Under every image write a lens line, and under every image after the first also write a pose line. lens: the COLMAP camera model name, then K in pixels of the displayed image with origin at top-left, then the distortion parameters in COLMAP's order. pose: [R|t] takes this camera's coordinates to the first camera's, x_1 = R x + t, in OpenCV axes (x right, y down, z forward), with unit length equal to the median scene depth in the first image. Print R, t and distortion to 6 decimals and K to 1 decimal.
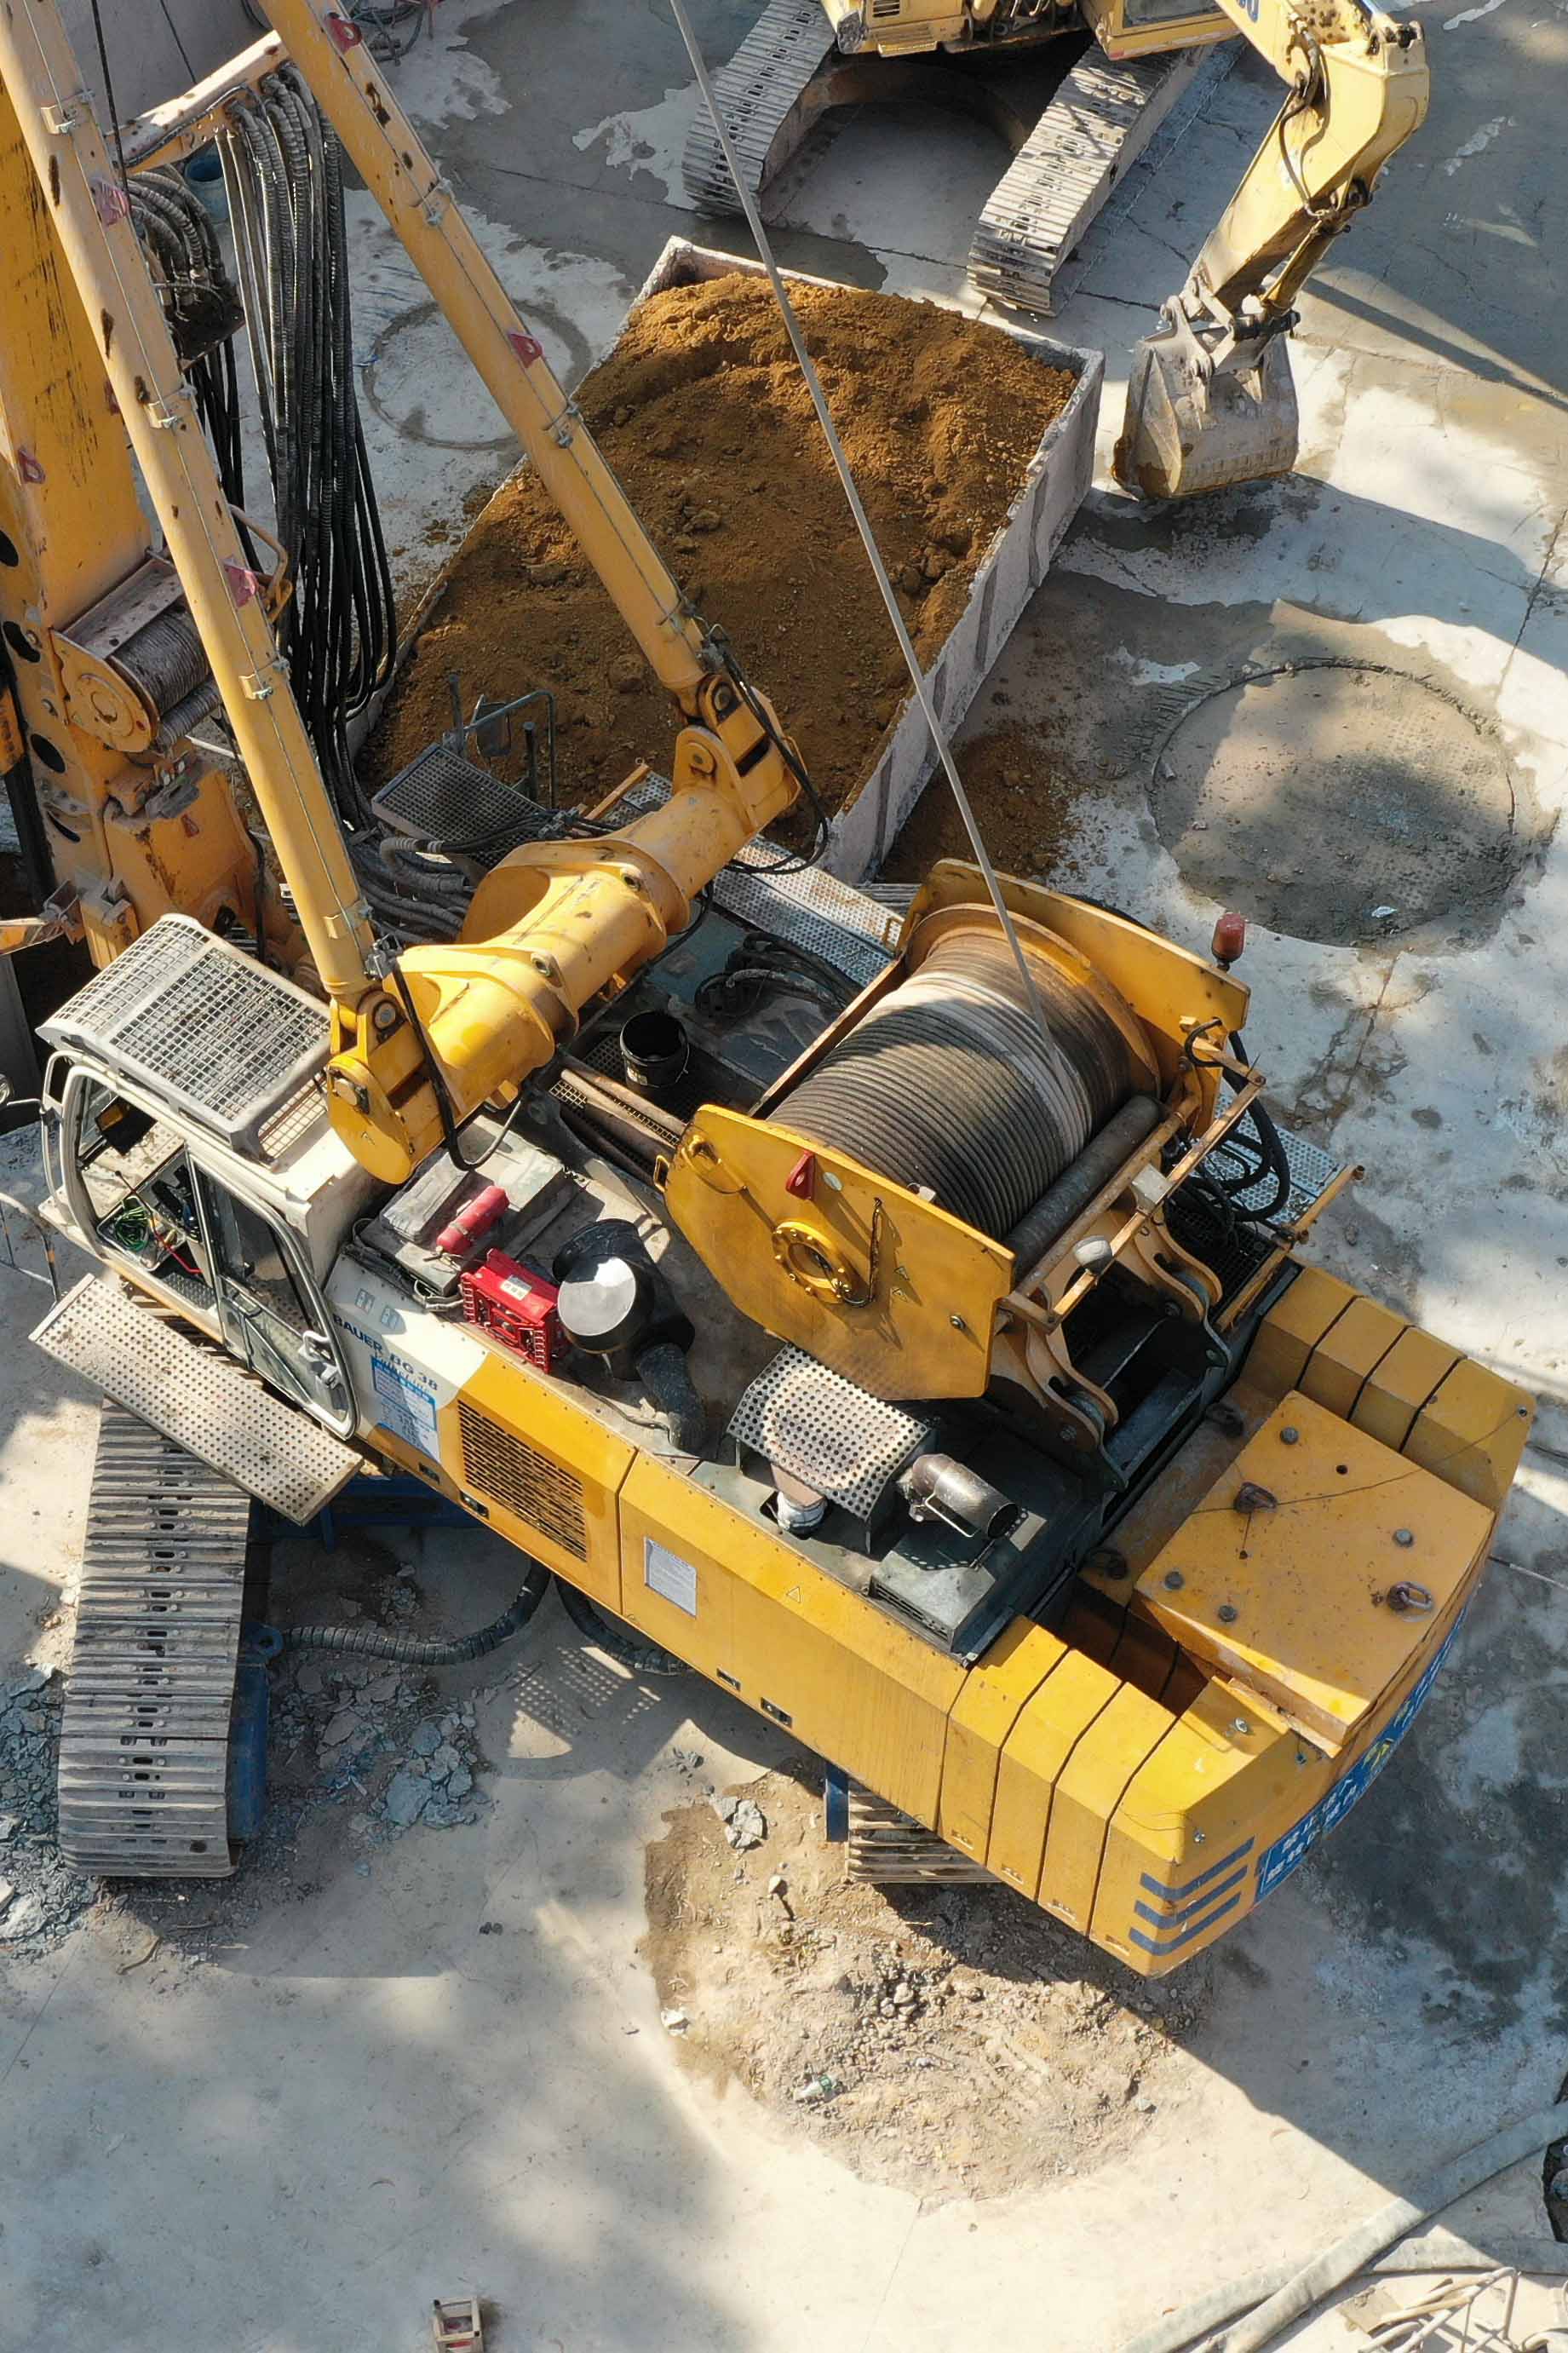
lens RADIAL K [[3661.5, 0, 706.4], [0, 3661.5, 1179.8], [0, 0, 1]] dist [-0.011702, 0.030808]
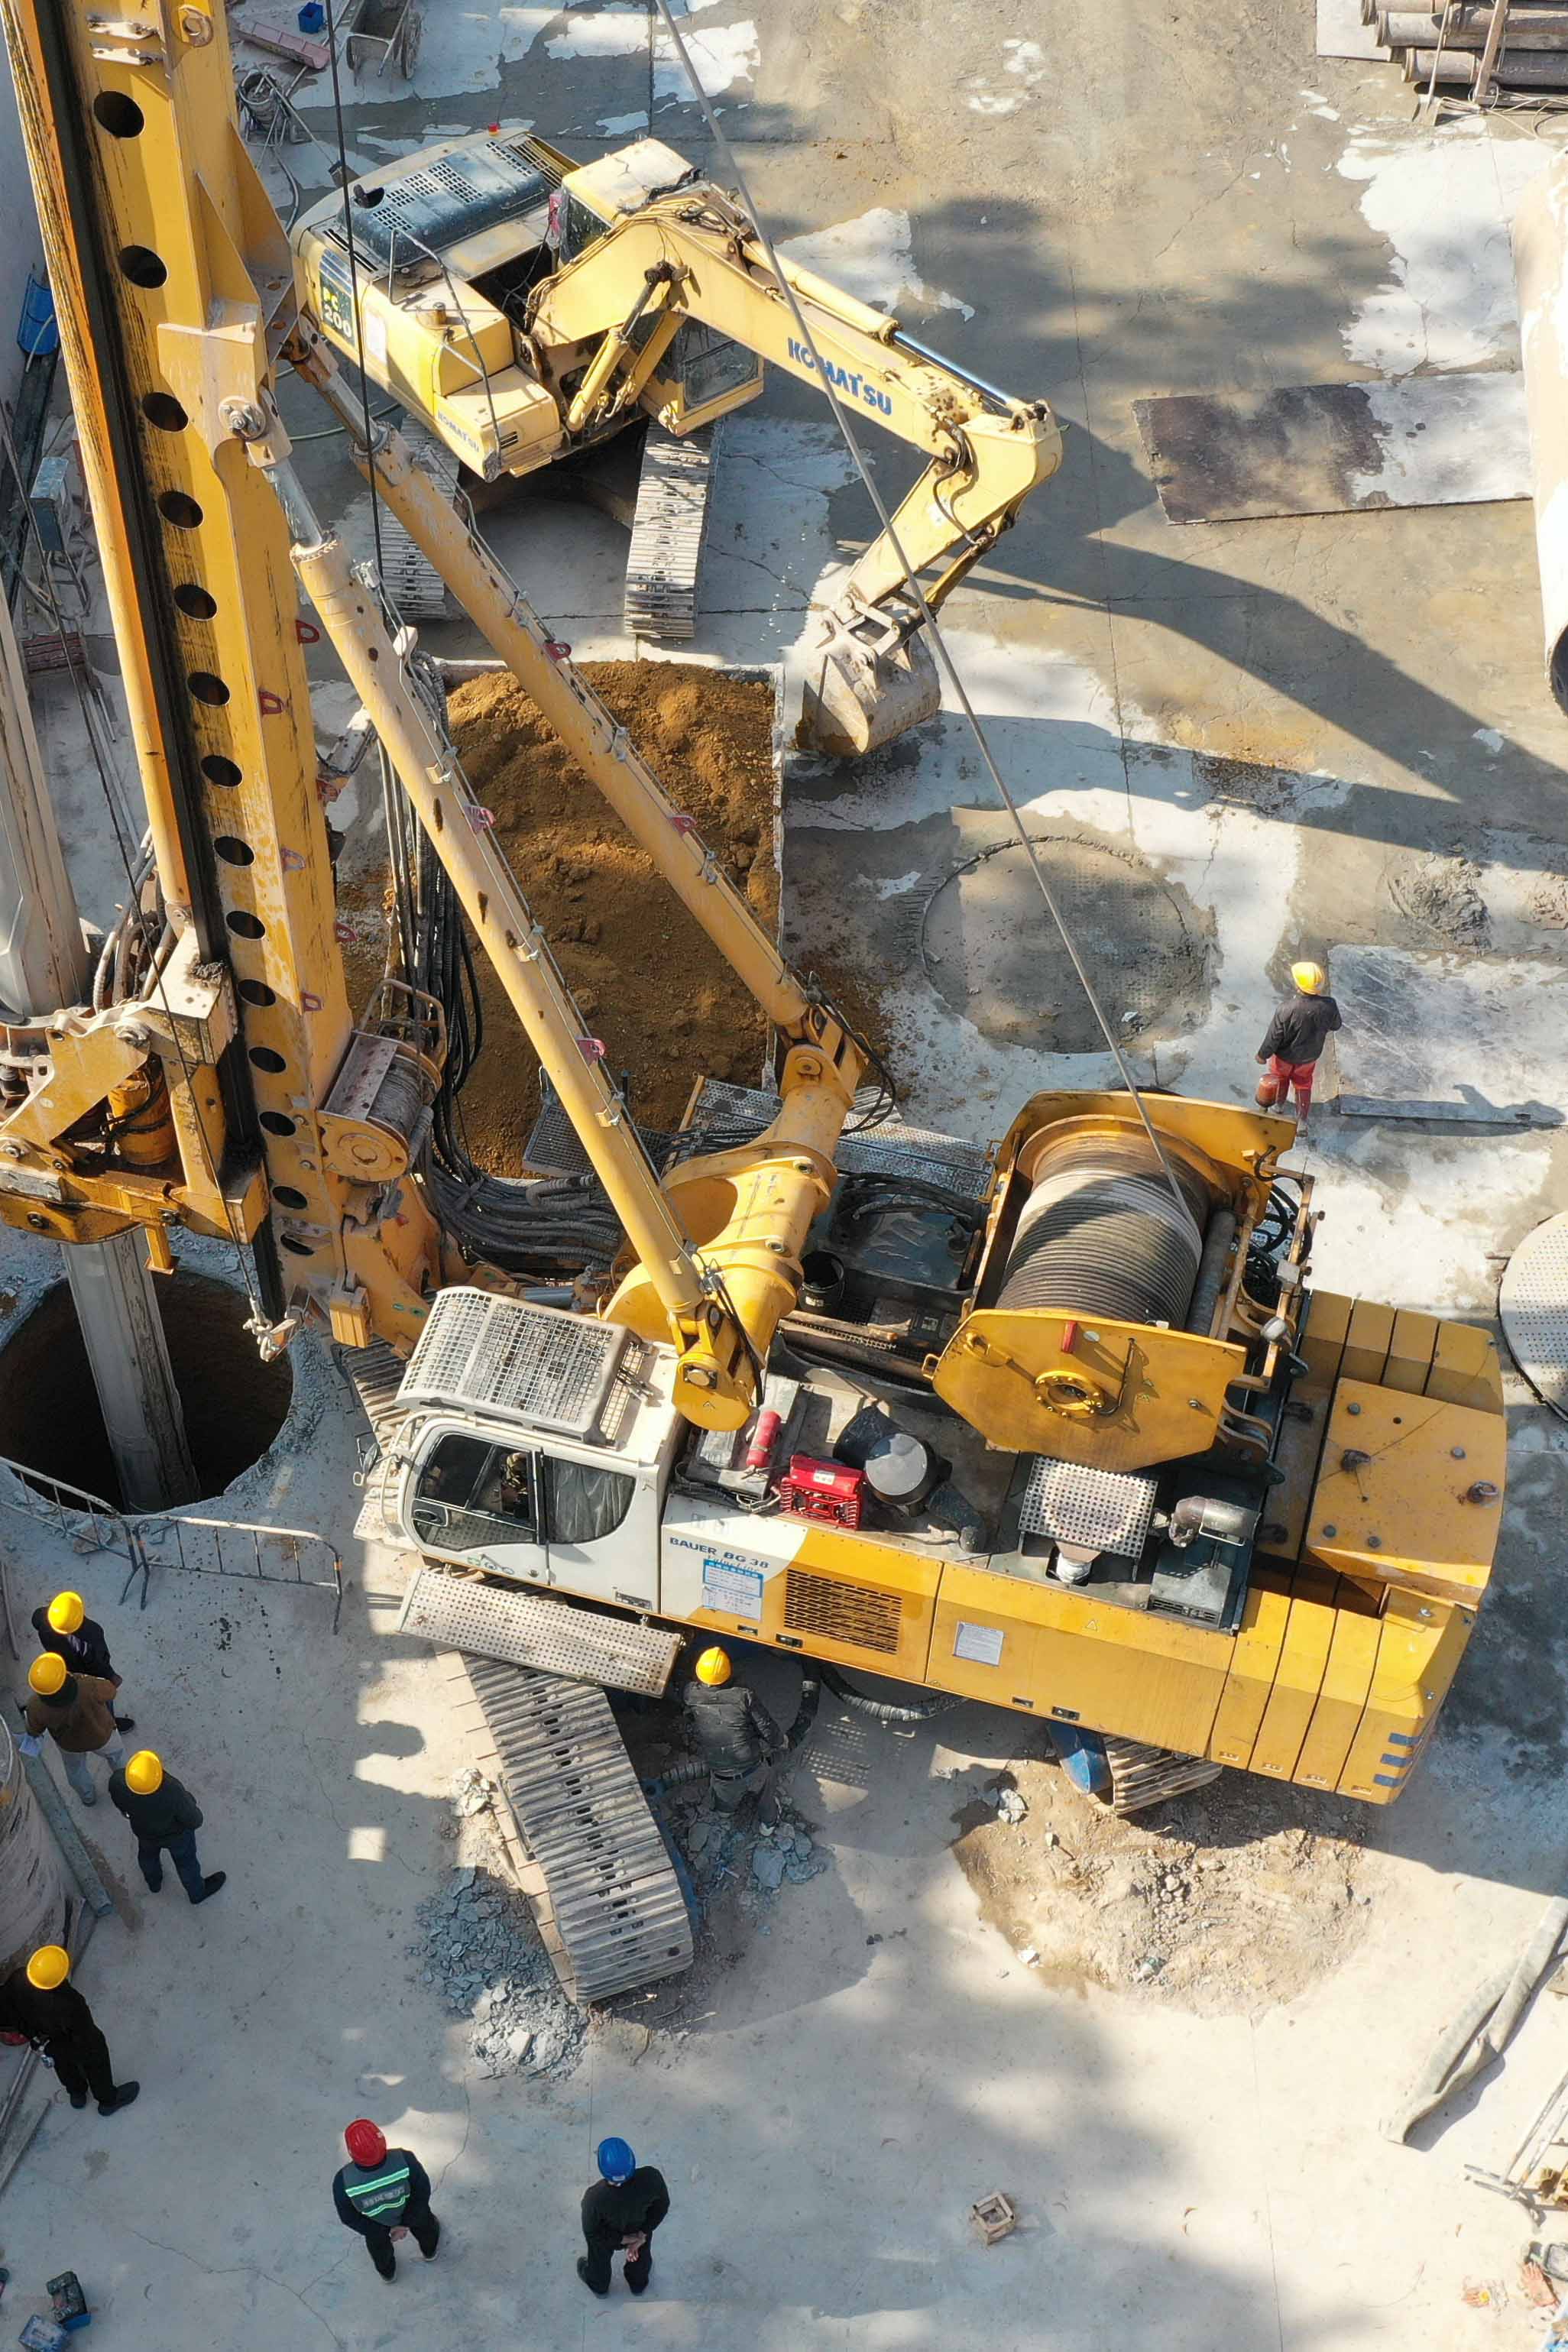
lens RADIAL K [[3350.0, 0, 615.8], [0, 3350.0, 1172.2], [0, 0, 1]] dist [-0.020426, 0.096227]
pose [[0.933928, -0.286374, 0.213935, -0.339243], [0.290372, 0.956823, 0.013191, -0.111839], [-0.208476, 0.049802, 0.976759, -0.200283]]
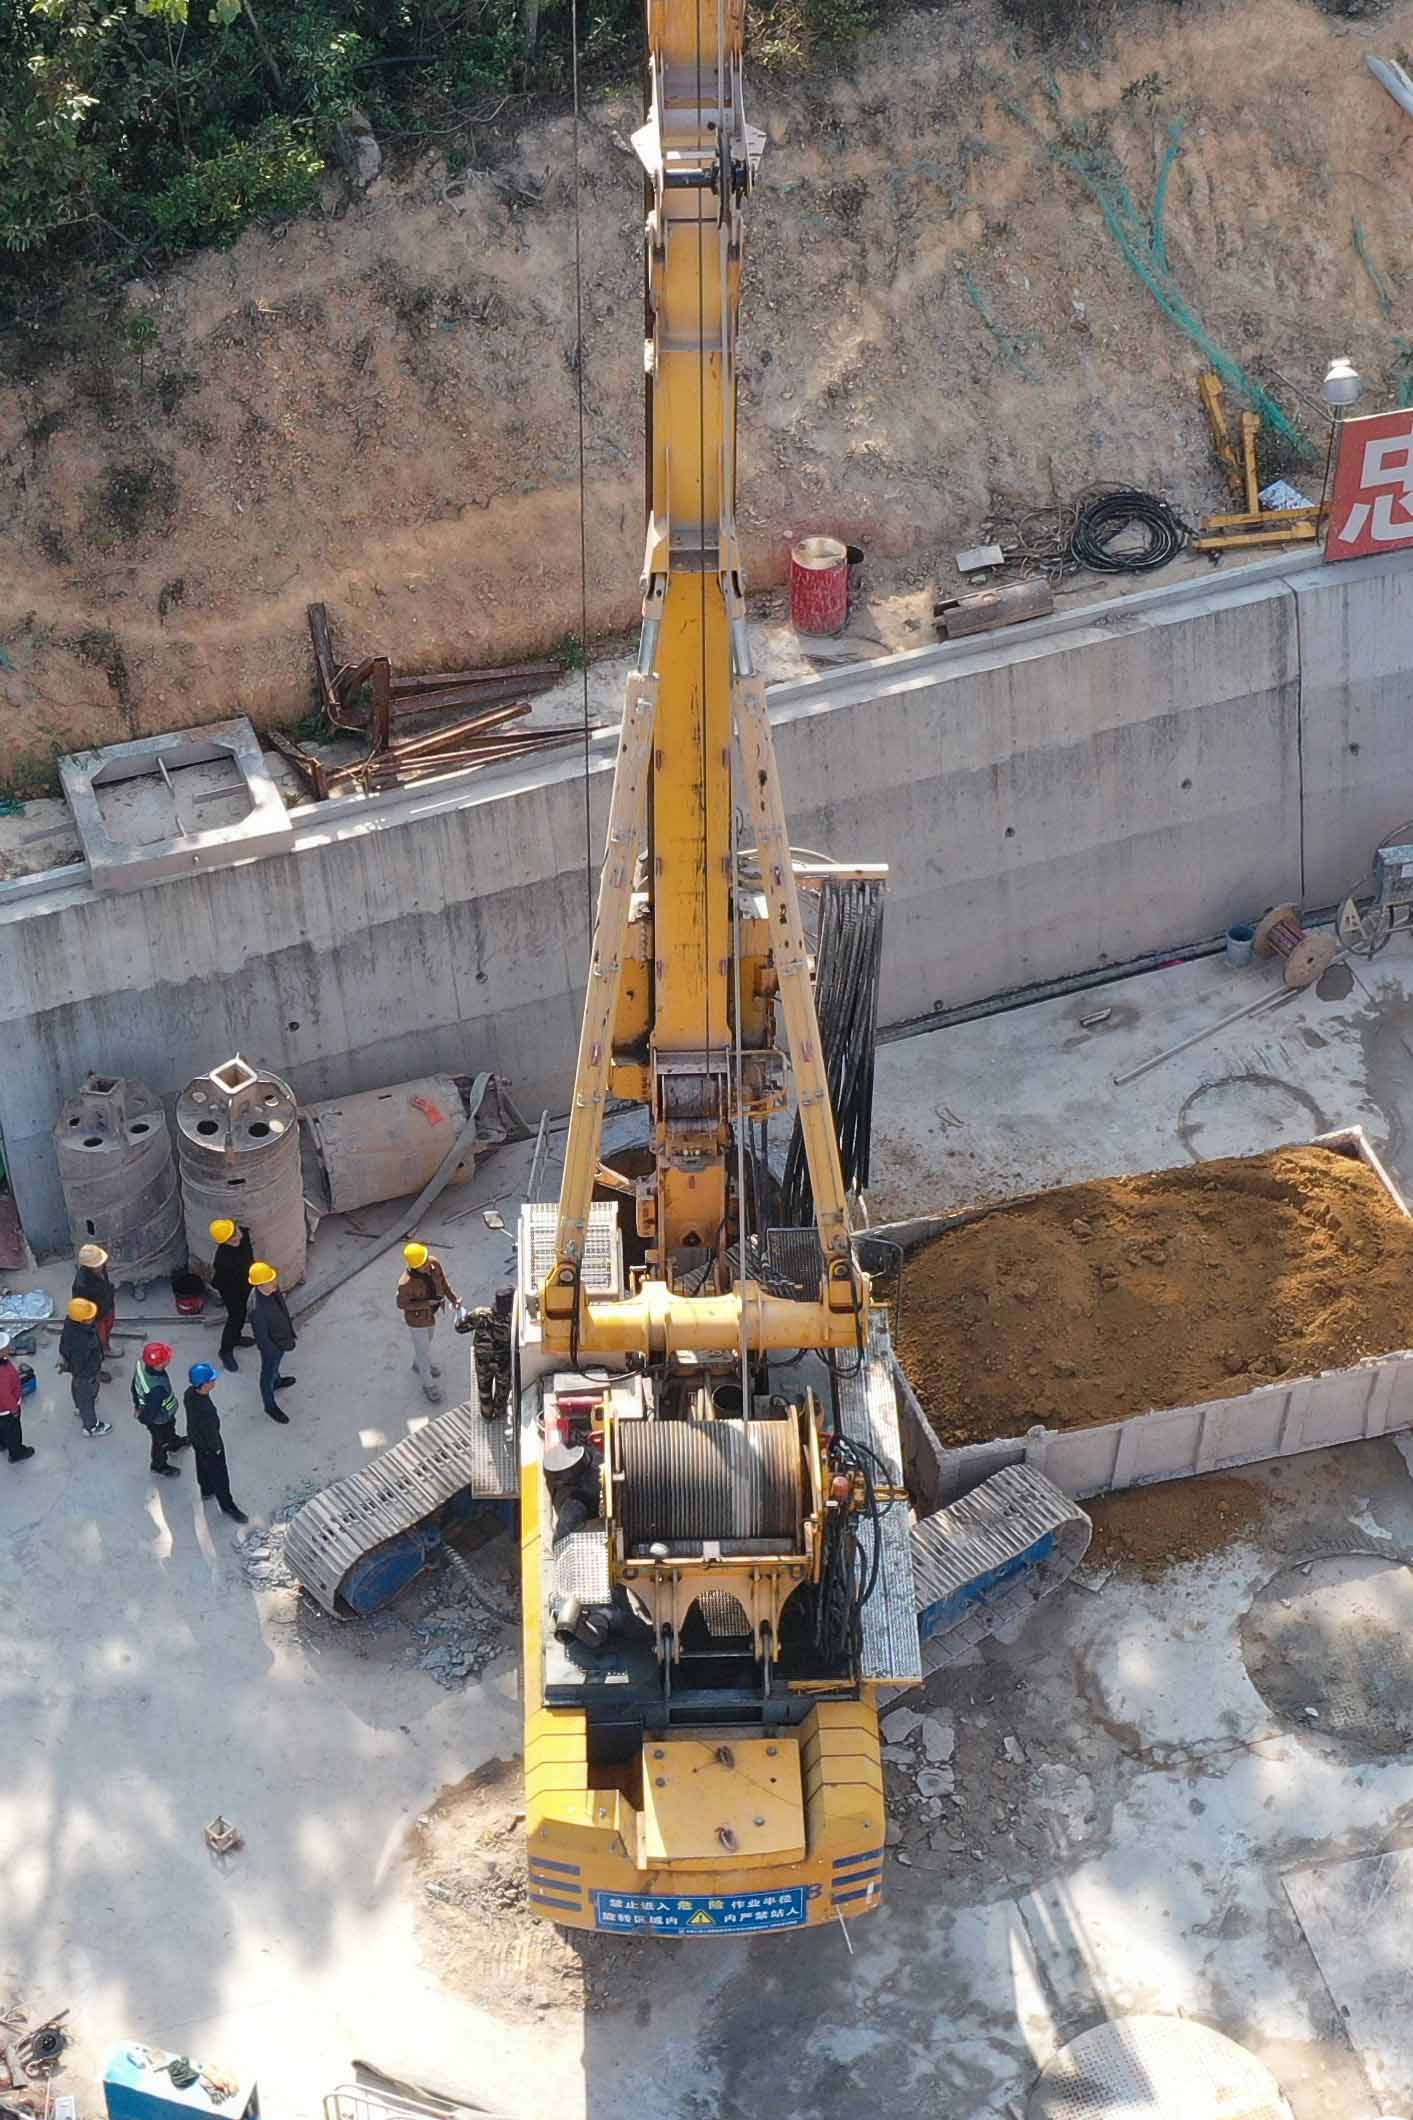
lens RADIAL K [[4306.9, 0, 582.2], [0, 4306.9, 1118.2], [0, 0, 1]] dist [-0.027712, 0.253089]
pose [[0.627439, 0.560729, -0.540282, 1.036228], [-0.621645, 0.778554, 0.086090, -0.290360], [0.468912, 0.281847, 0.837069, -0.904669]]
